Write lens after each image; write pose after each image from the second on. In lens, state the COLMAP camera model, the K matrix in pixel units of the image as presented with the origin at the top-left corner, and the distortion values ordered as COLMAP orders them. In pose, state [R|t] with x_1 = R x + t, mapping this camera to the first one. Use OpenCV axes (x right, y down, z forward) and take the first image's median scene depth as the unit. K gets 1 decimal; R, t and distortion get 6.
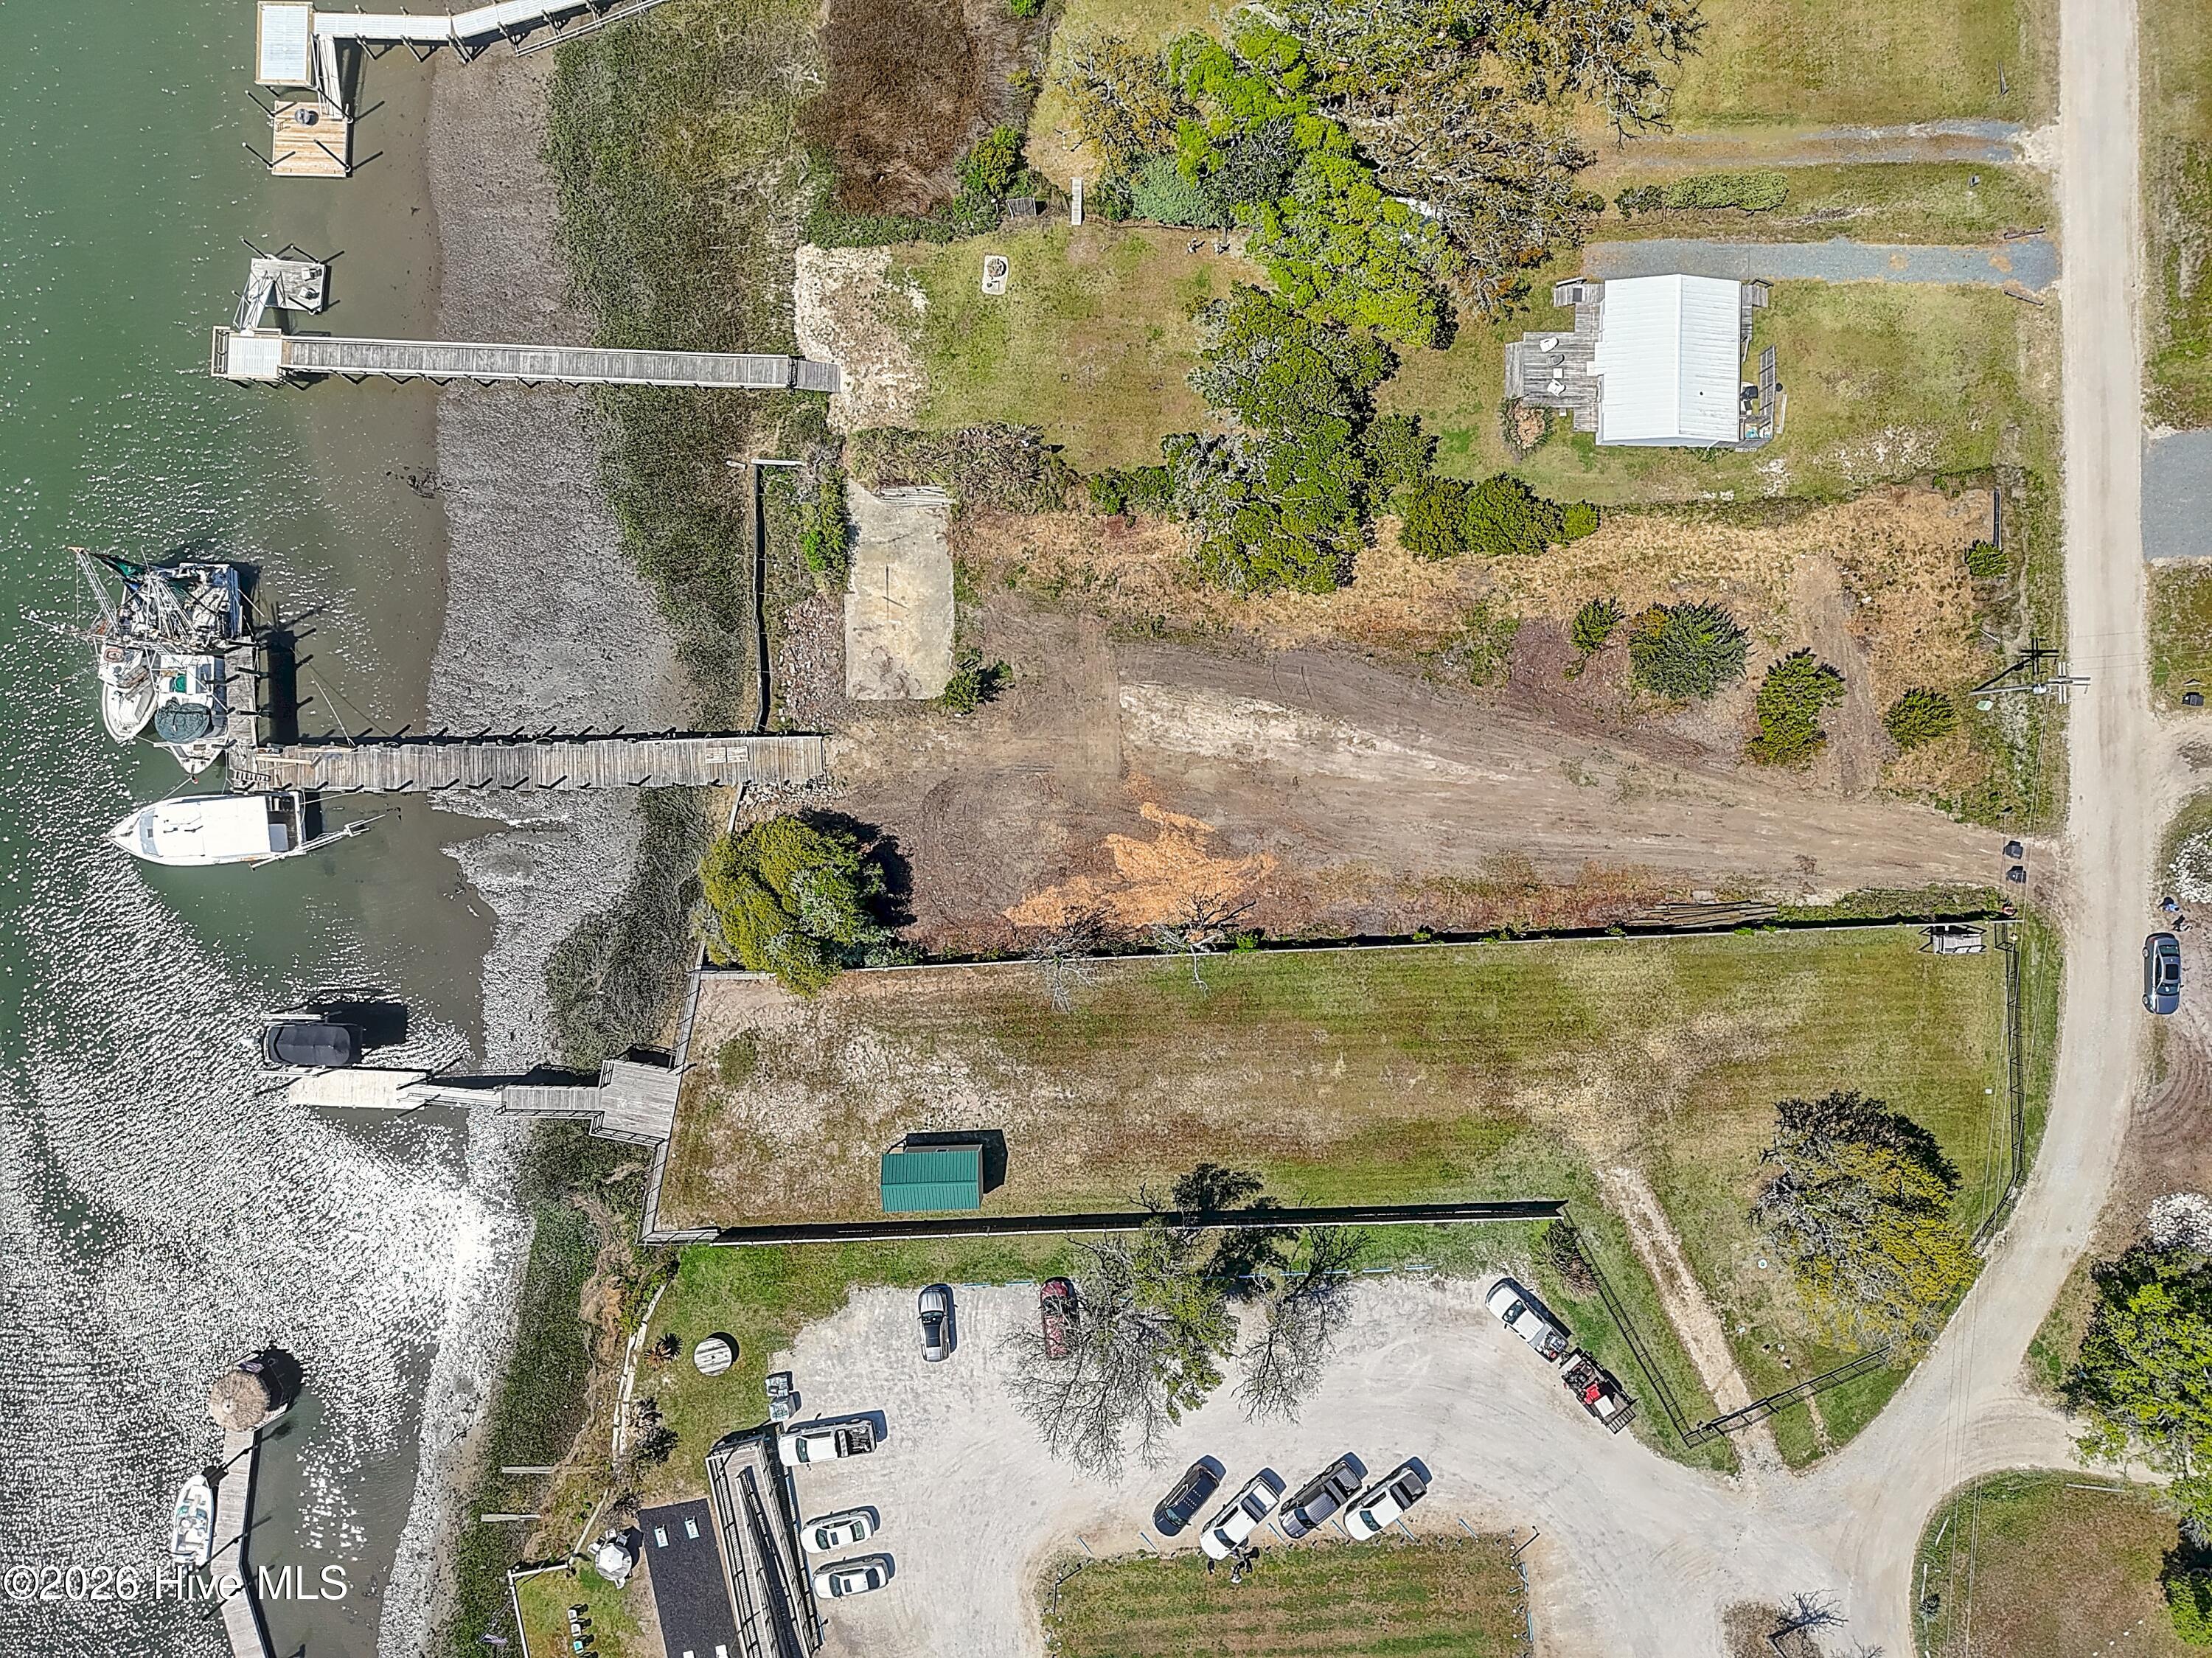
lens RADIAL K [[1482.3, 0, 1105.1], [0, 1482.3, 828.9], [0, 0, 1]] dist [0.025517, -0.007224]
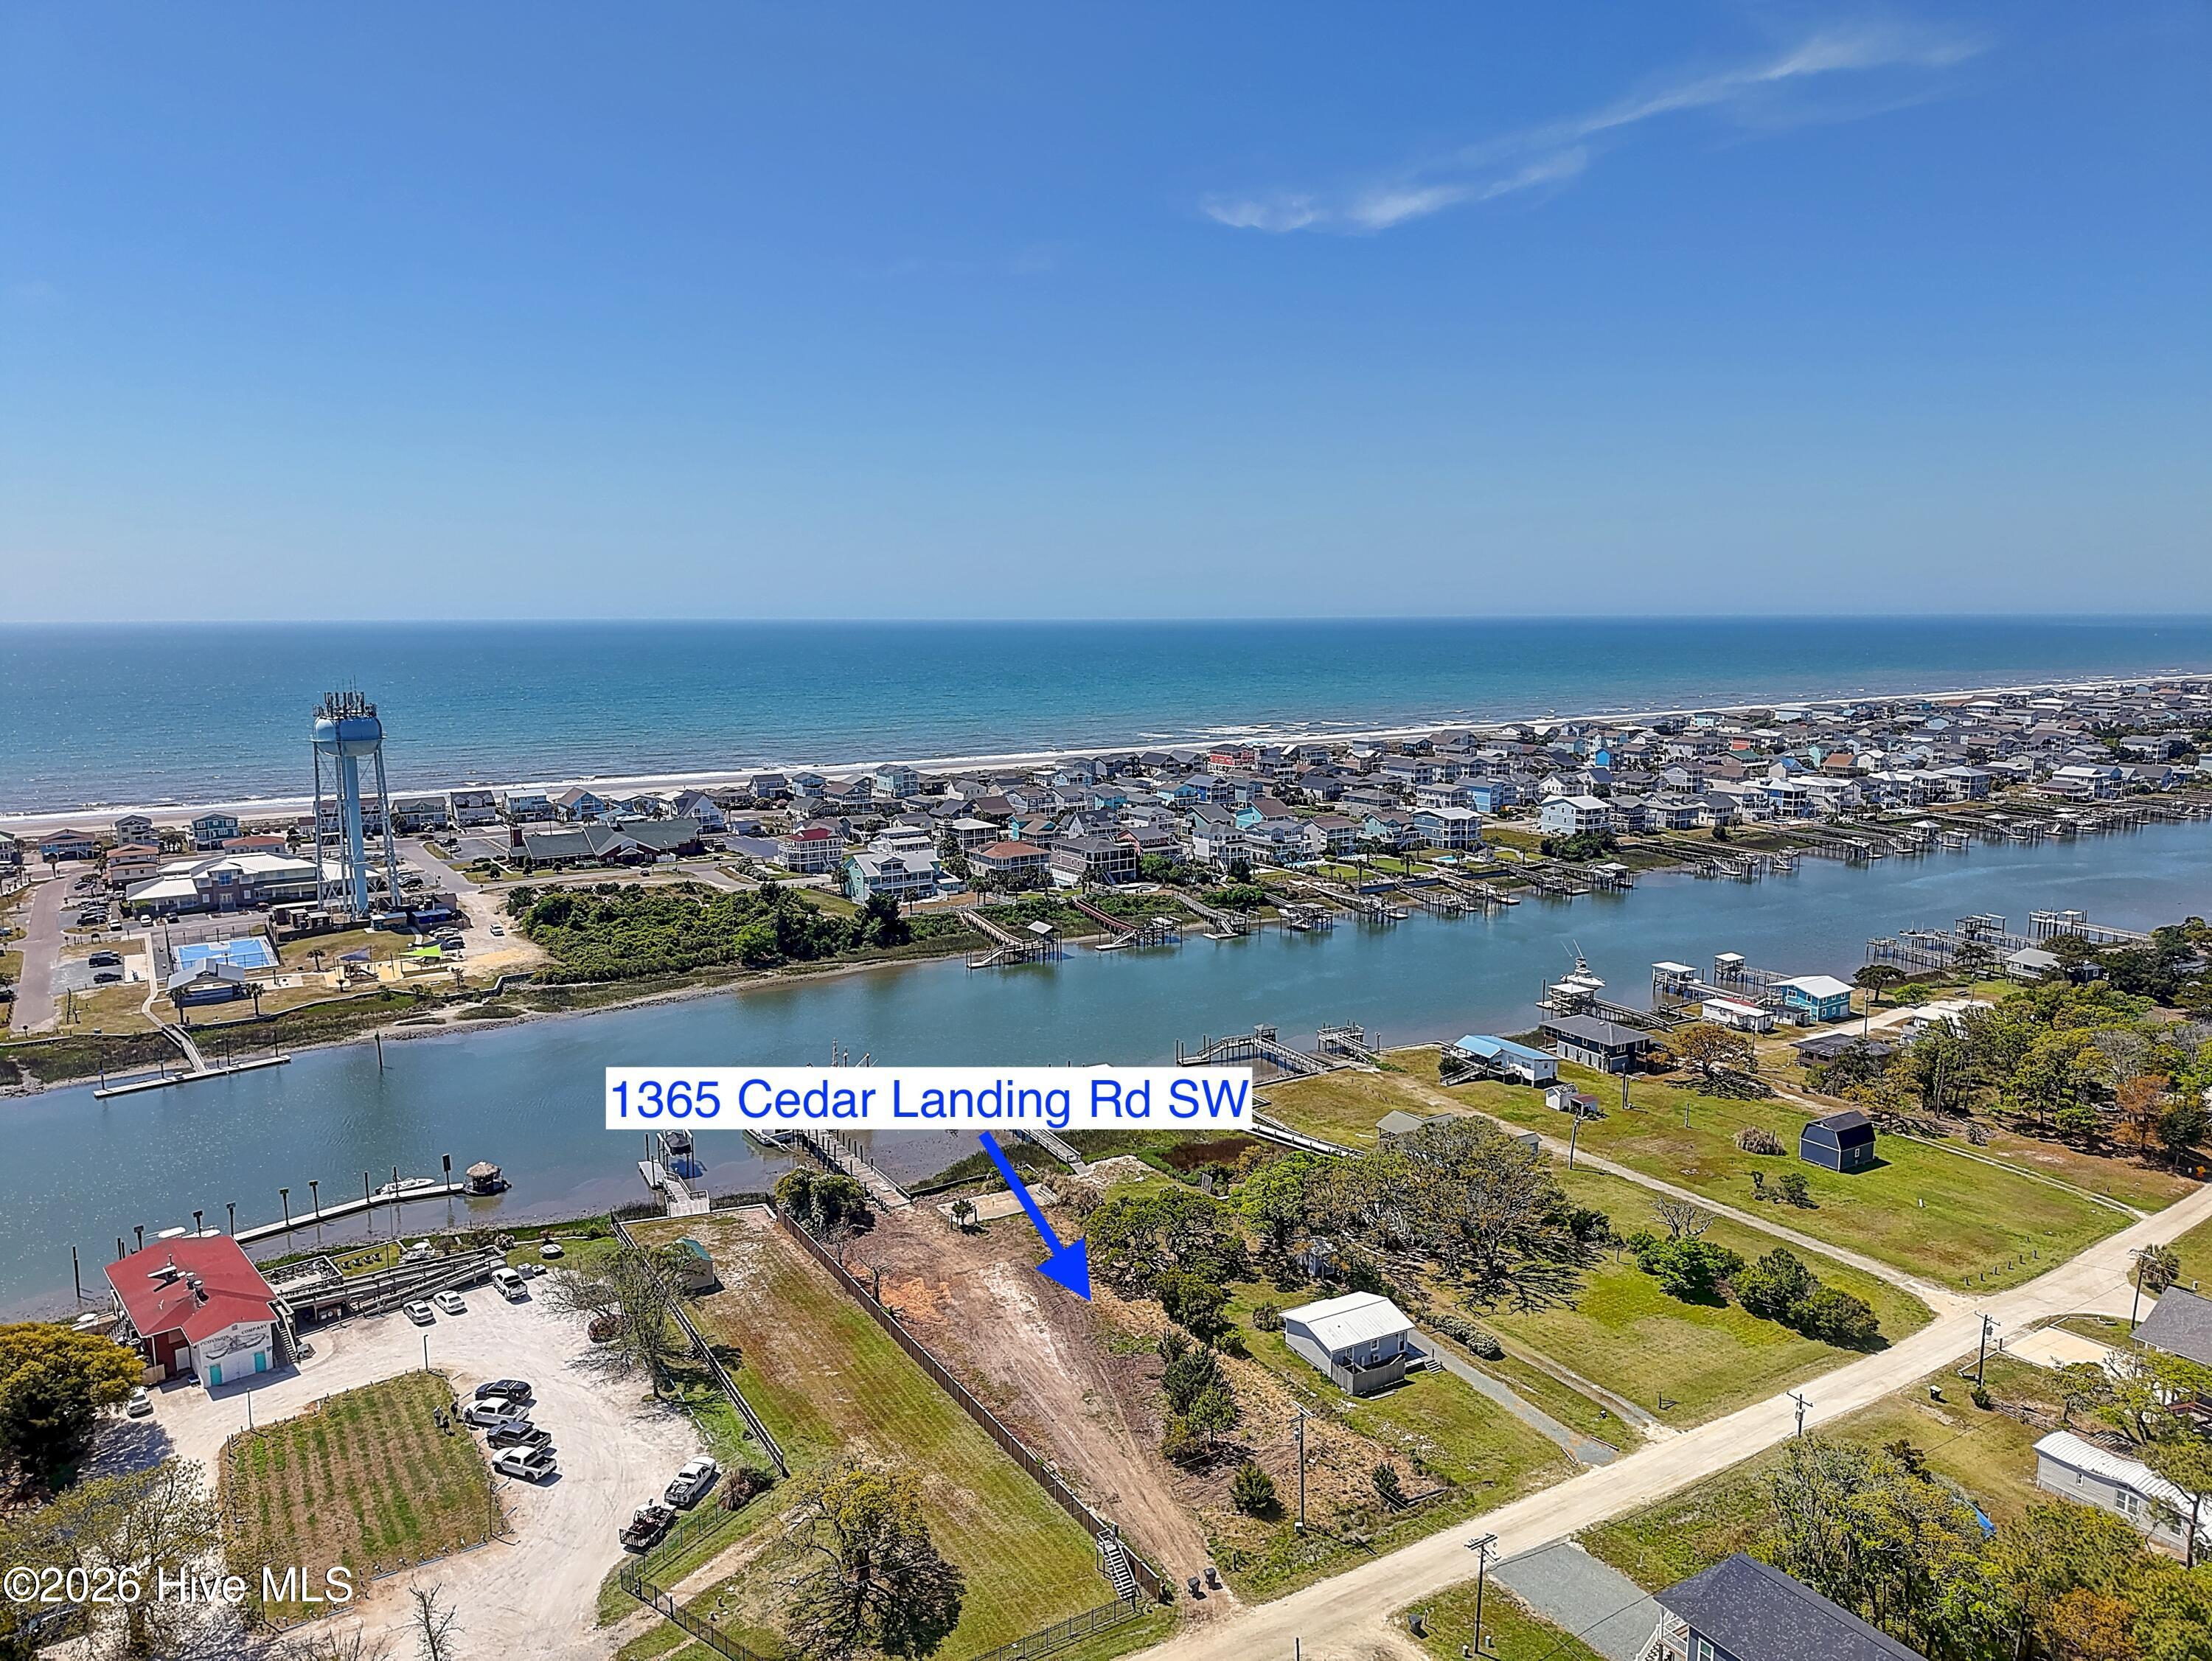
lens RADIAL K [[1482.4, 0, 1101.0], [0, 1482.4, 829.1], [0, 0, 1]] dist [0.025517, -0.007224]
pose [[0.491485, 0.135434, -0.860291, 1.465773], [-0.870857, 0.084564, -0.484209, 0.591805], [0.007171, 0.987171, 0.159506, 0.245189]]
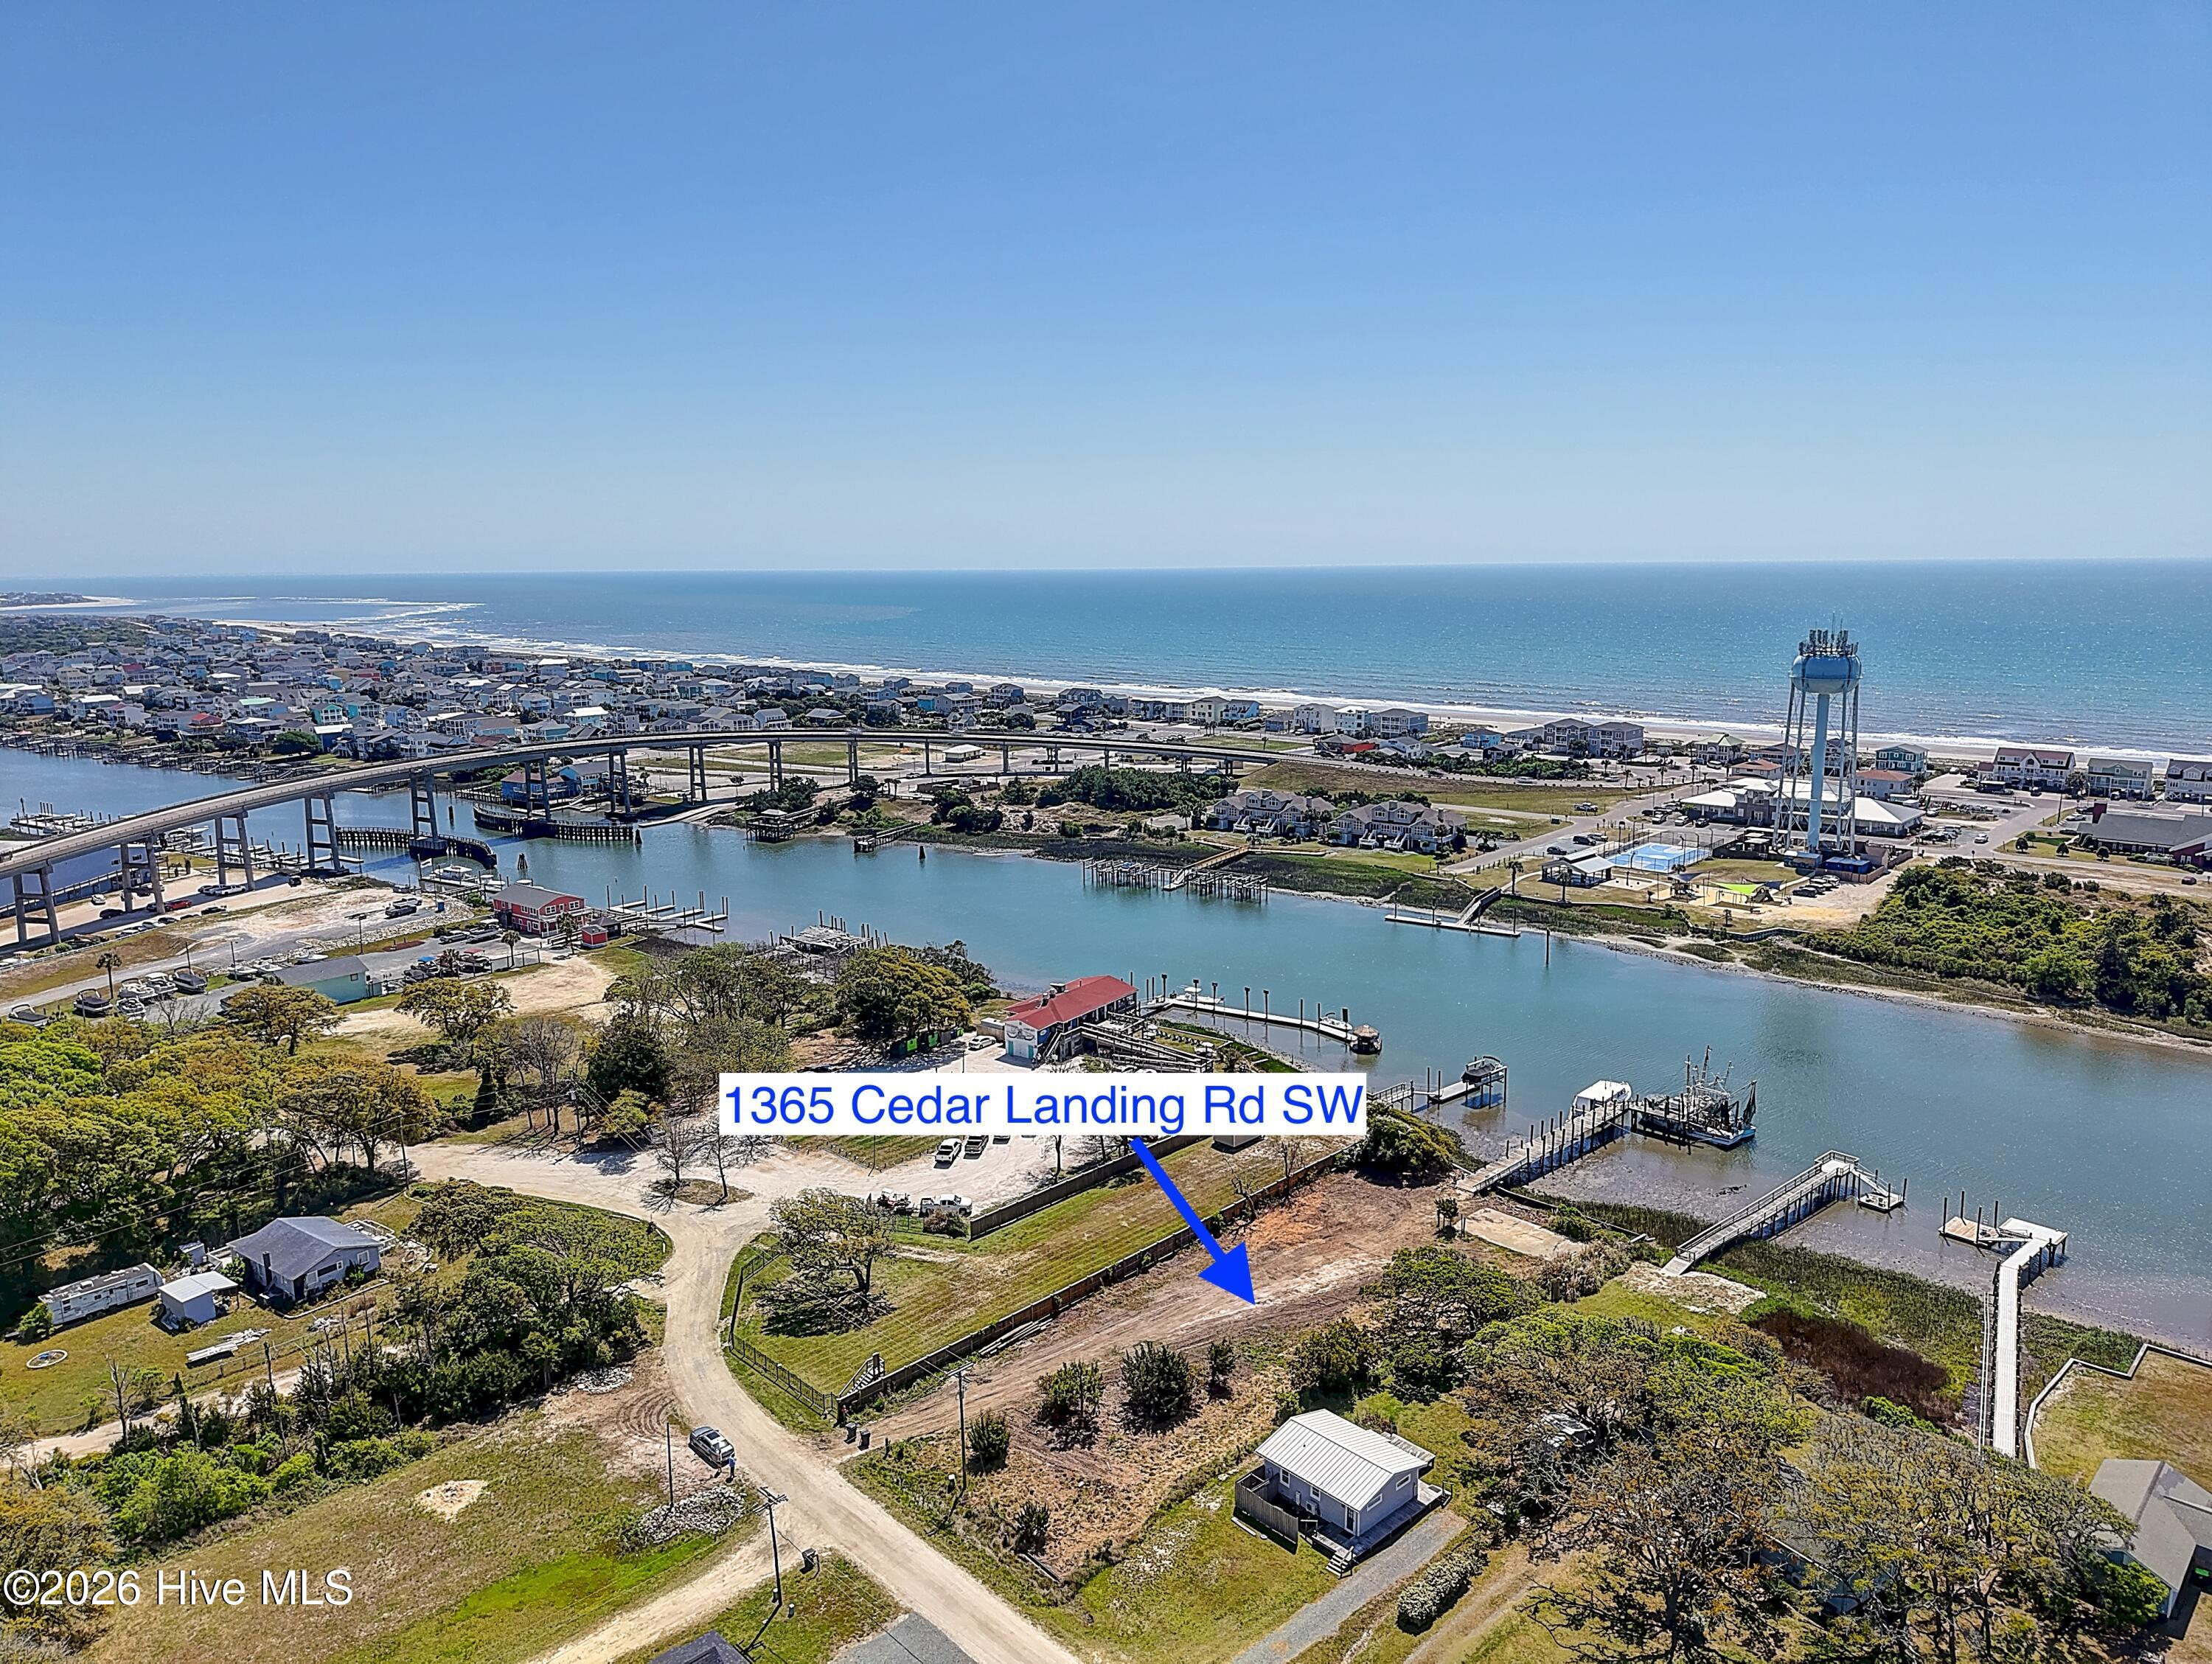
lens RADIAL K [[1482.4, 0, 1108.8], [0, 1482.4, 836.3], [0, 0, 1]] dist [0.025517, -0.007224]
pose [[-0.726263, 0.141497, -0.672697, 1.227993], [-0.687099, -0.119630, 0.716648, -0.967074], [0.020929, 0.982684, 0.184105, 0.266312]]
